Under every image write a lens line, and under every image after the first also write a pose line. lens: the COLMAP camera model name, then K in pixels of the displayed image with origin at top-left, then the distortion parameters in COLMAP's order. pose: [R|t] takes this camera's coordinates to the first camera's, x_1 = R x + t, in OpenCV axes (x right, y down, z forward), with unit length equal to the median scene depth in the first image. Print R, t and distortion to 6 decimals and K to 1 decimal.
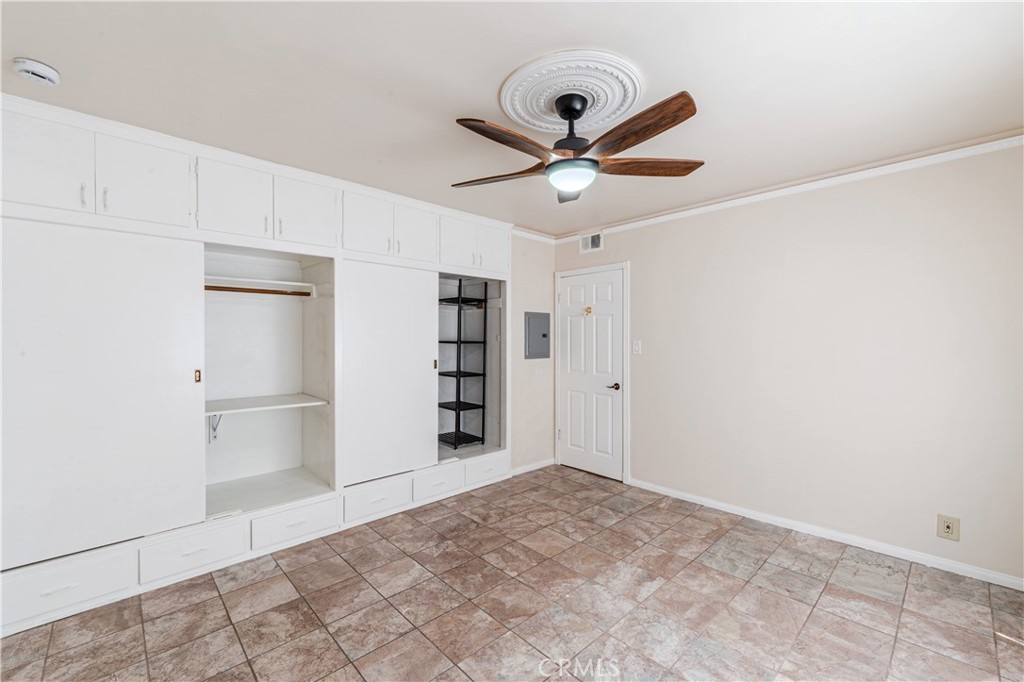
lens RADIAL K [[423.5, 0, 524.8], [0, 423.5, 345.2], [0, 0, 1]] dist [0.004108, -0.002416]
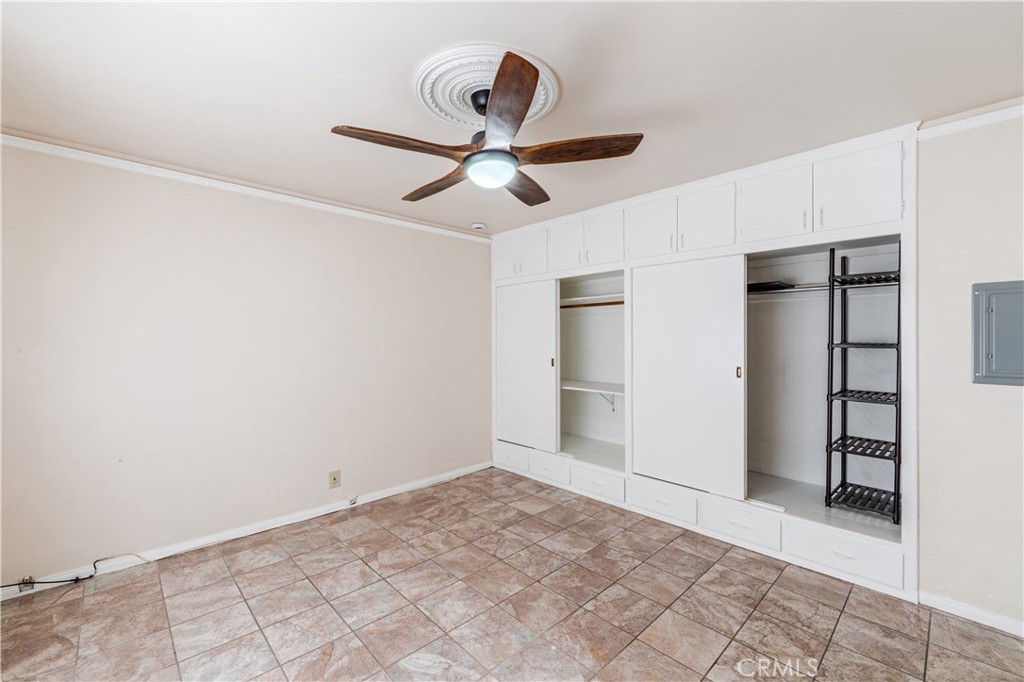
lens RADIAL K [[423.5, 0, 504.2], [0, 423.5, 348.3], [0, 0, 1]] dist [0.004108, -0.002416]
pose [[-0.035037, 0.015109, -0.999272, 0.680841], [-0.009943, 0.999831, 0.015466, -0.009922], [0.999337, 0.010477, -0.034881, 0.675219]]
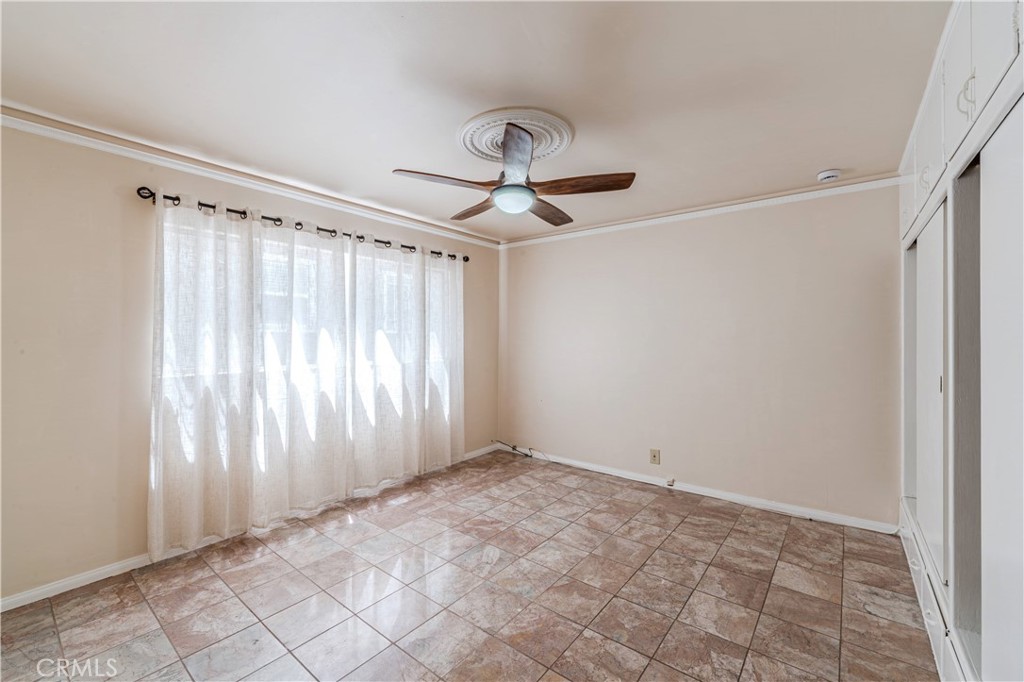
lens RADIAL K [[423.5, 0, 510.5], [0, 423.5, 336.4], [0, 0, 1]] dist [0.004108, -0.002416]
pose [[-0.994112, -0.001144, -0.108351, 0.162514], [-0.002569, 0.999912, 0.013018, -0.019925], [0.108327, 0.013220, -0.994027, 1.404203]]
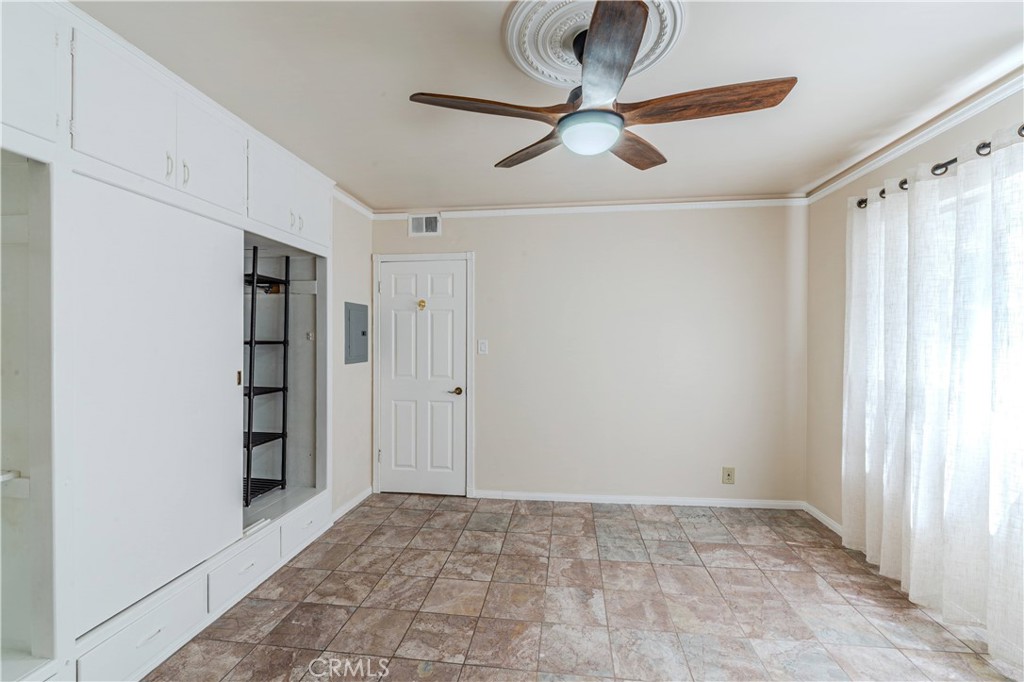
lens RADIAL K [[423.5, 0, 524.3], [0, 423.5, 349.3], [0, 0, 1]] dist [0.004108, -0.002416]
pose [[0.777064, -0.015365, 0.629234, -0.312595], [0.007250, 0.999854, 0.015461, -0.005863], [-0.629380, -0.007453, 0.777062, 0.288356]]
